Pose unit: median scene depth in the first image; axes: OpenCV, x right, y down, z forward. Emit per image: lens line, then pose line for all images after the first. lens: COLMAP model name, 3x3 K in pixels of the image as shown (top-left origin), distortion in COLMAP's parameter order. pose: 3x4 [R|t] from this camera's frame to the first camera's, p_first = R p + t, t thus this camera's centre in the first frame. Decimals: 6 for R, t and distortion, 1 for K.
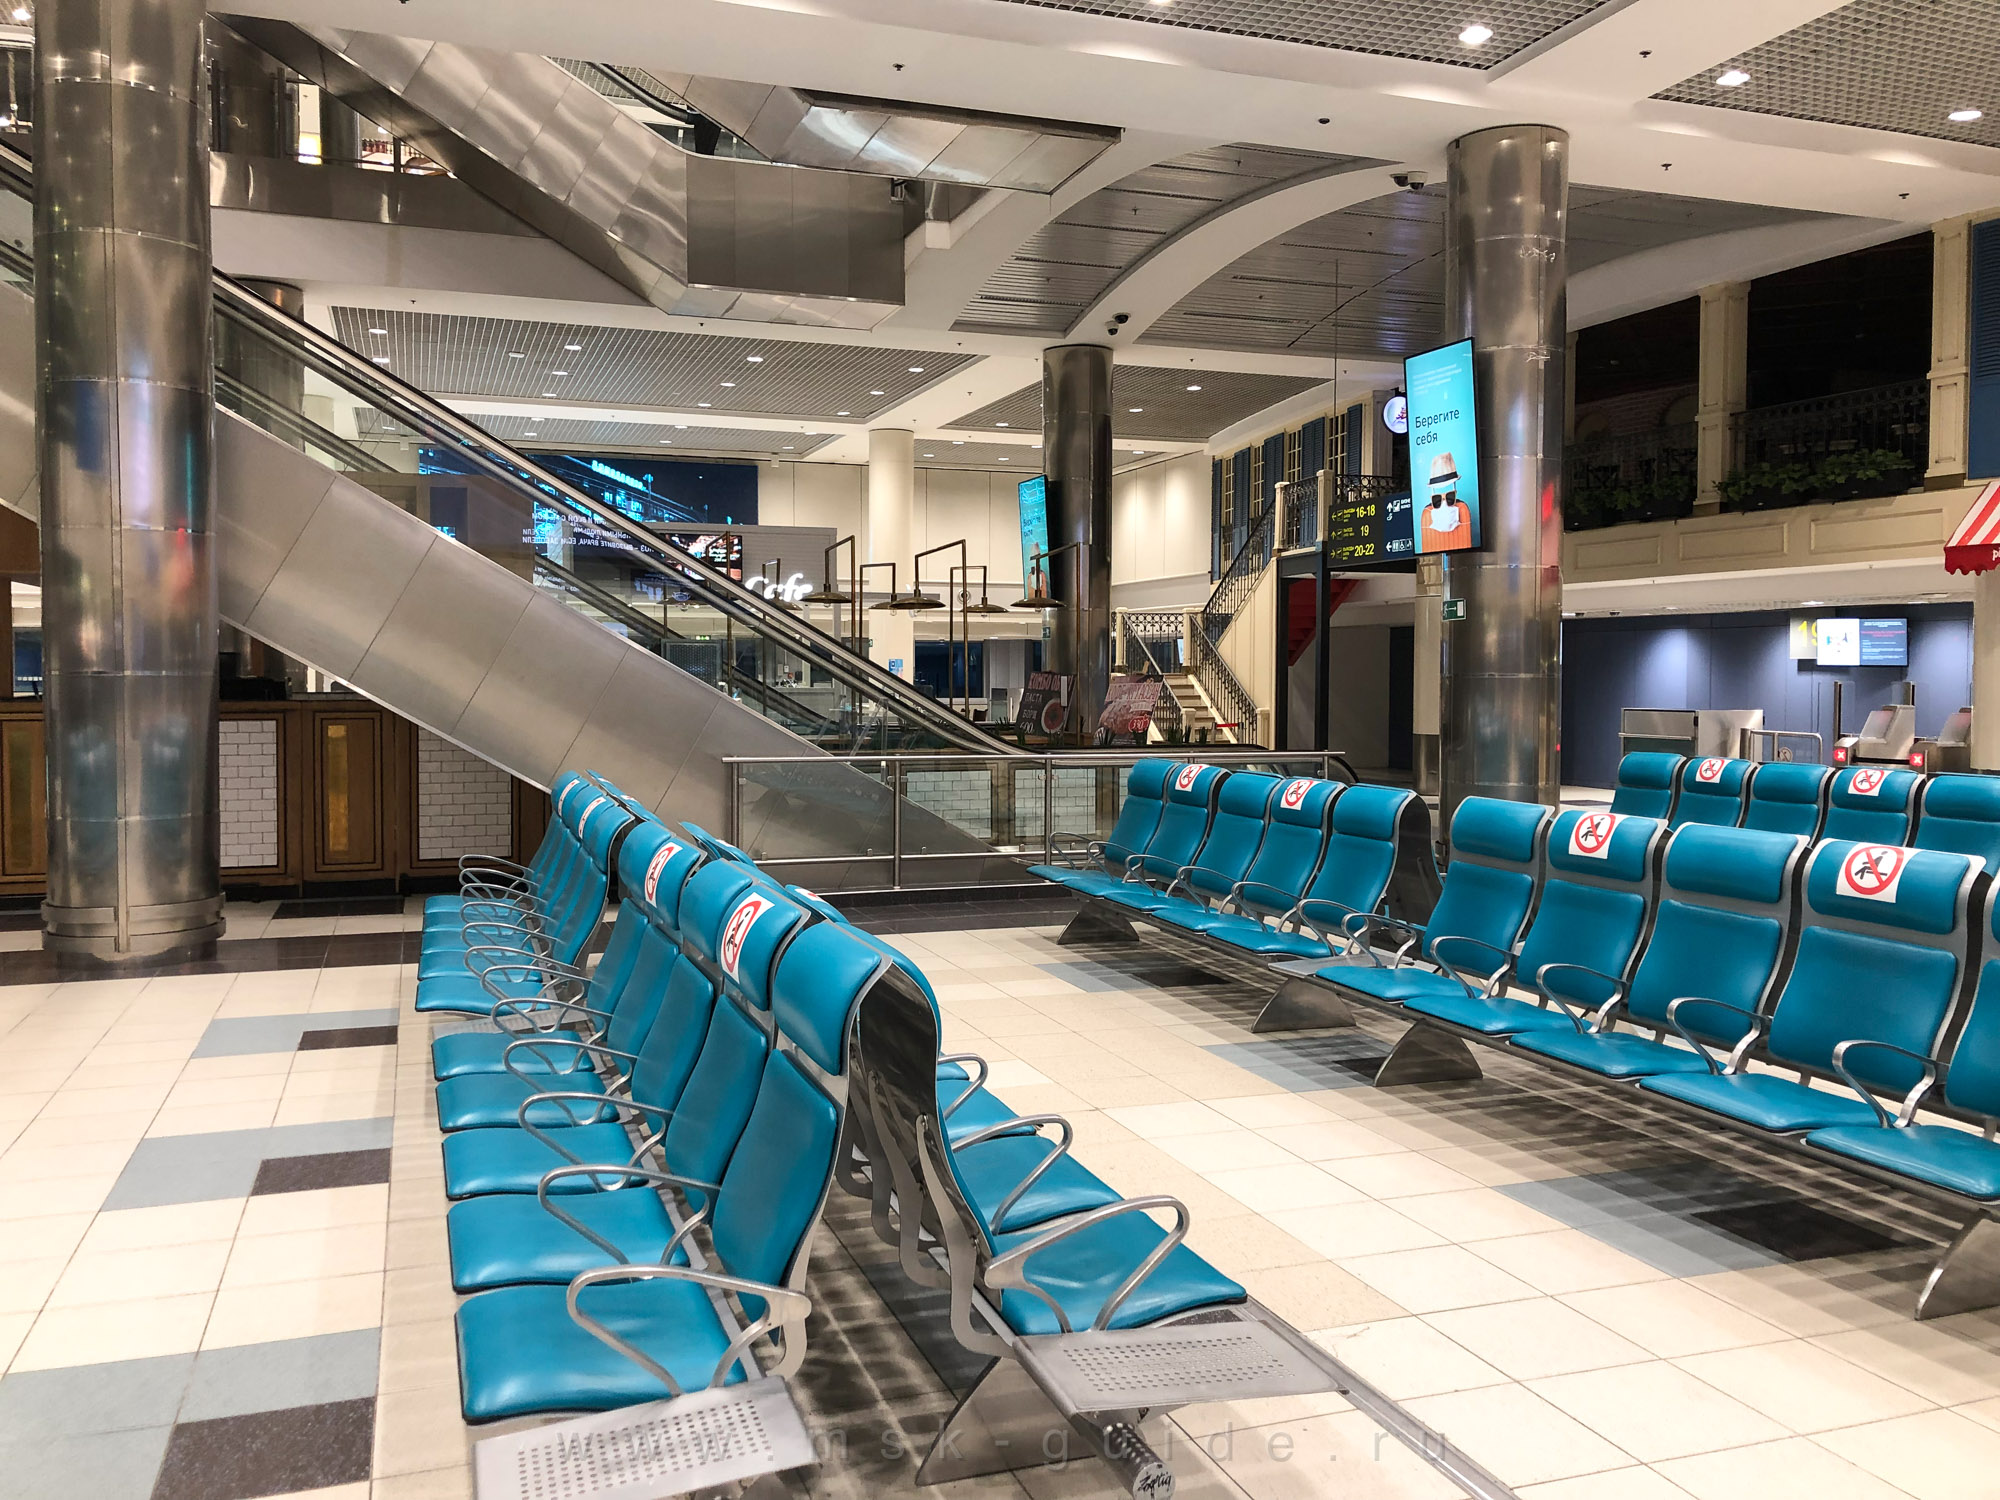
lens RADIAL K [[1659.6, 0, 996.1], [0, 1659.6, 681.0], [0, 0, 1]] dist [0.099964, -0.138060]
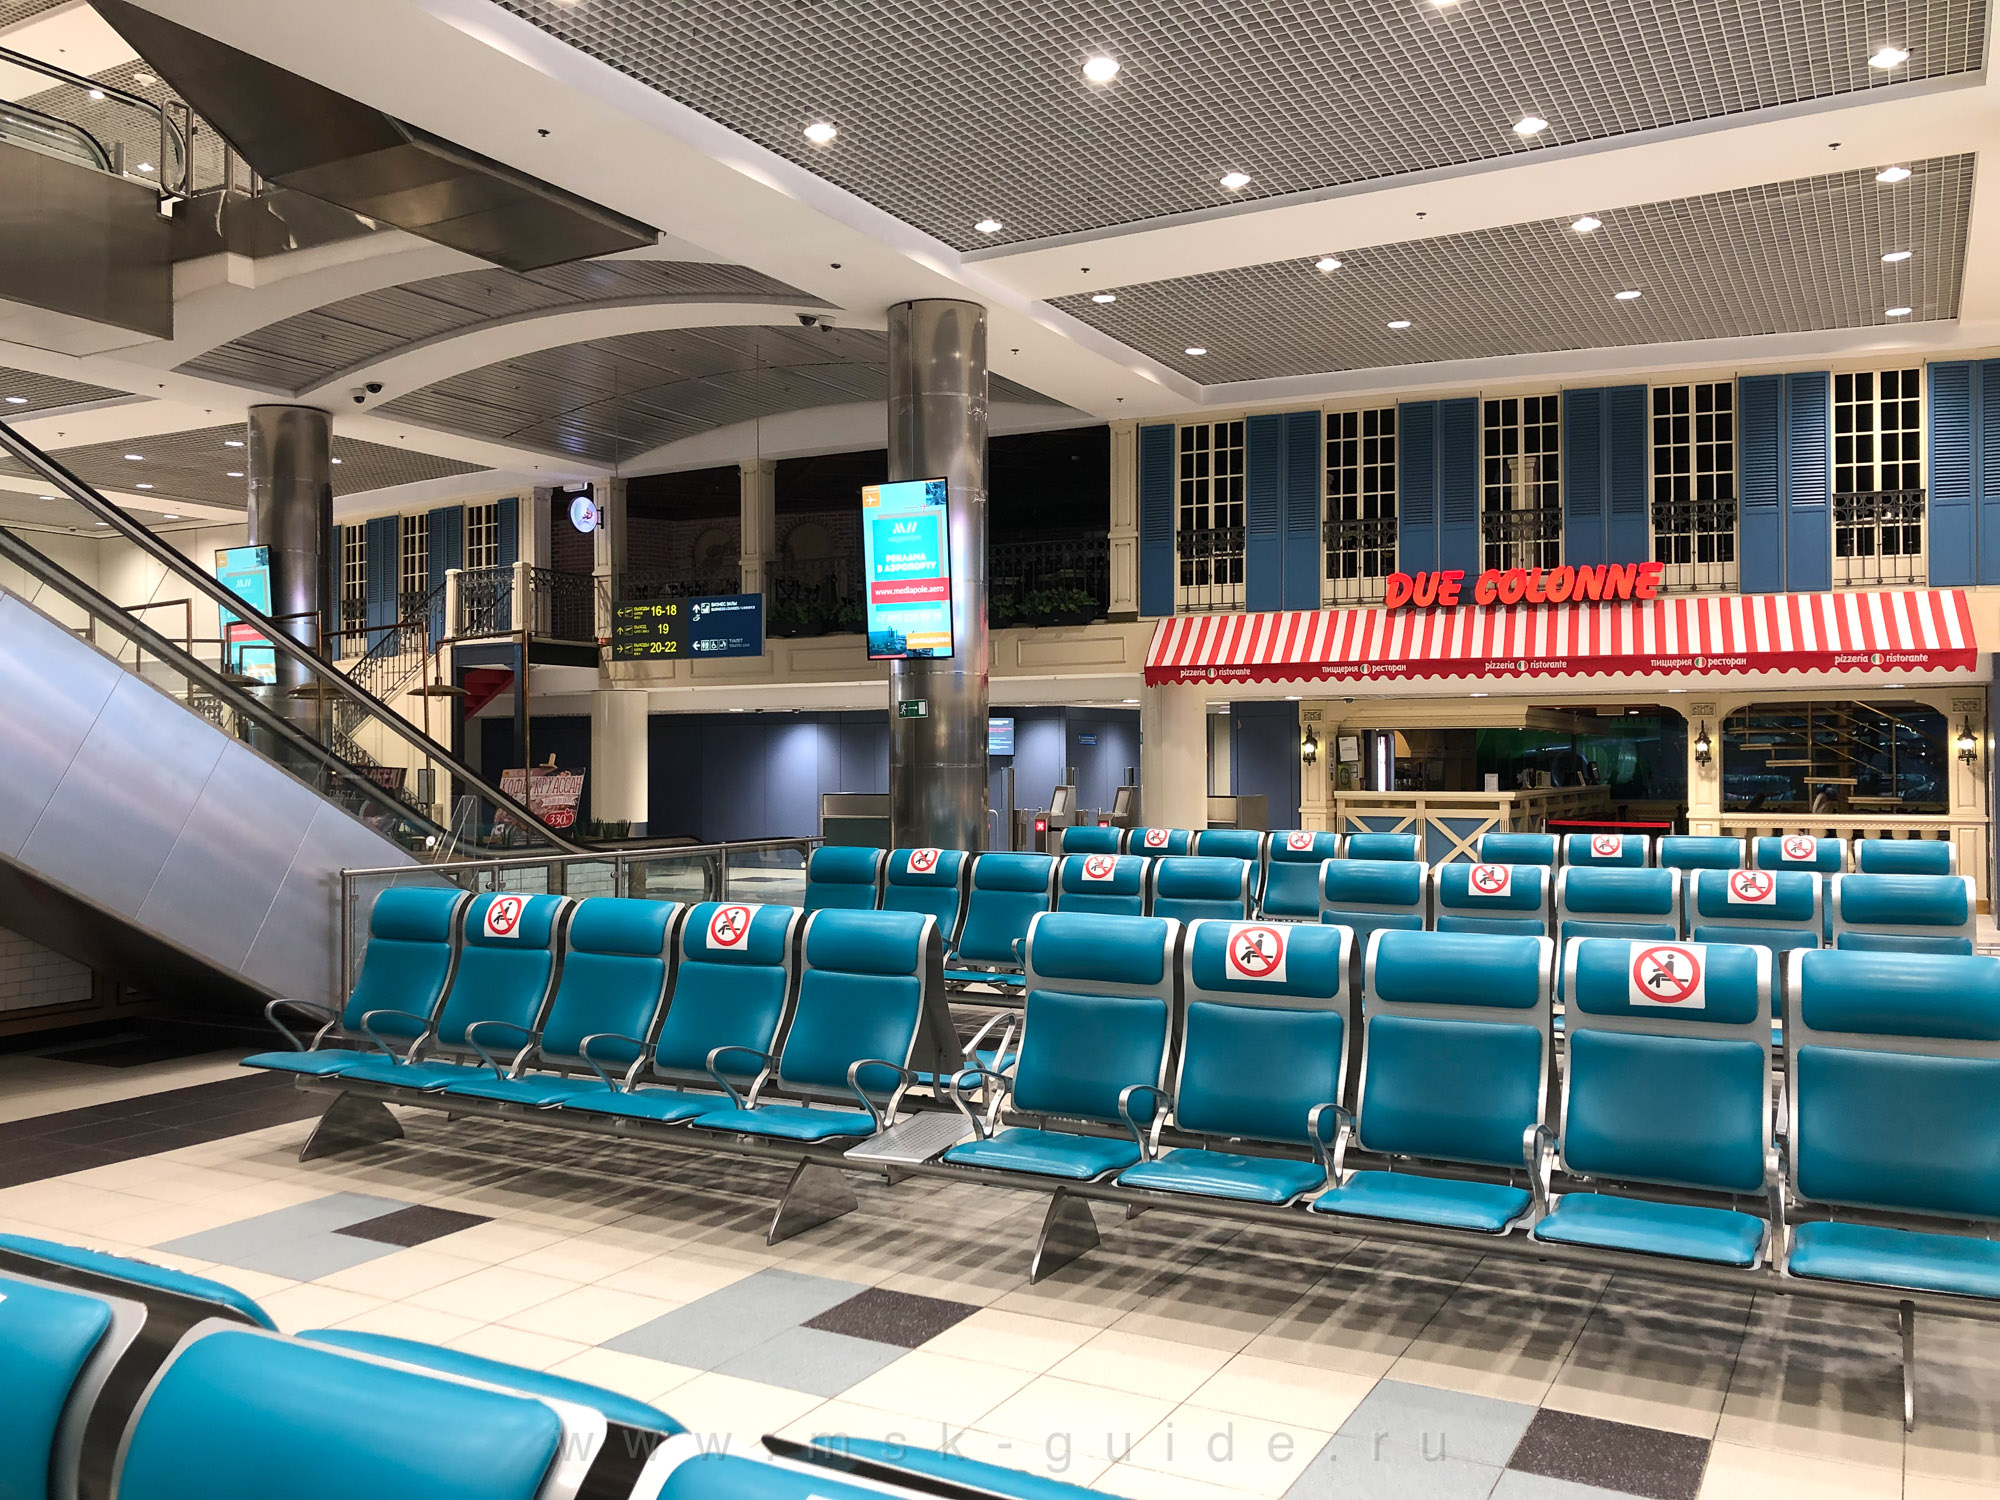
lens RADIAL K [[1625.9, 0, 1000.0], [0, 1625.9, 750.0], [0, 0, 1]] dist [0.074741, -0.133878]
pose [[0.745179, -0.003937, 0.666853, -0.308565], [0.010948, 0.999920, -0.006330, -0.004664], [-0.666775, 0.012018, 0.745162, 0.090743]]
